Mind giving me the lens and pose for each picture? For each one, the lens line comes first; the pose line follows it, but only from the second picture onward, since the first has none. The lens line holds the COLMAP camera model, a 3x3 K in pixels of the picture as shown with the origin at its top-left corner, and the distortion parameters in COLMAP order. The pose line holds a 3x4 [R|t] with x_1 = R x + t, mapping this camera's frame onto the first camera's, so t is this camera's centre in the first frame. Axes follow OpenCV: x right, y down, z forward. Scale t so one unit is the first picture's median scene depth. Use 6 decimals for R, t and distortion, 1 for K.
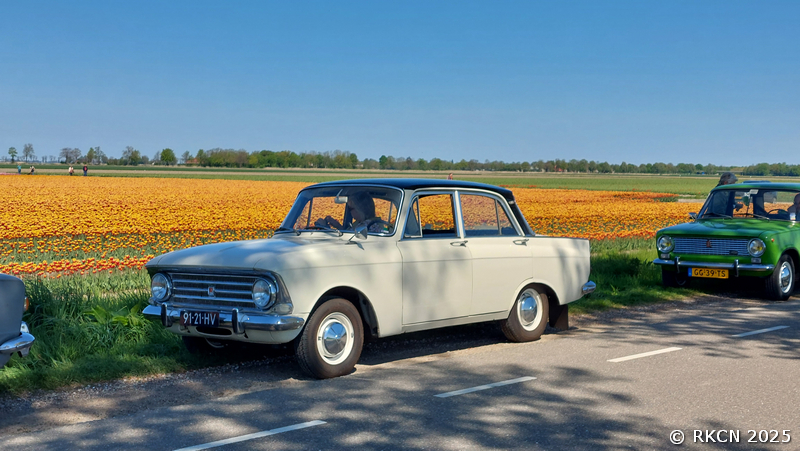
lens RADIAL K [[480.6, 0, 400.0], [0, 480.6, 225.5], [0, 0, 1]] dist [0.002386, 0.000425]
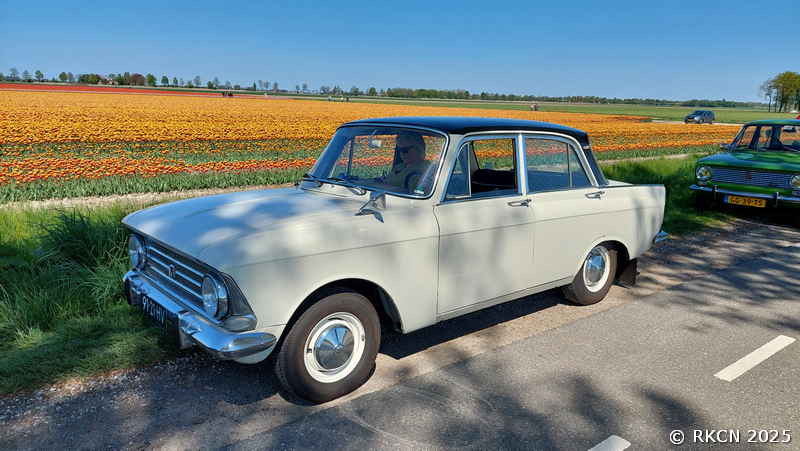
lens RADIAL K [[480.6, 0, 400.0], [0, 480.6, 225.5], [0, 0, 1]] dist [0.002386, 0.000425]
pose [[0.991915, 0.044551, -0.118828, 0.023614], [-0.028623, 0.990766, 0.132527, -0.026151], [0.123635, -0.128054, 0.984031, 0.198503]]
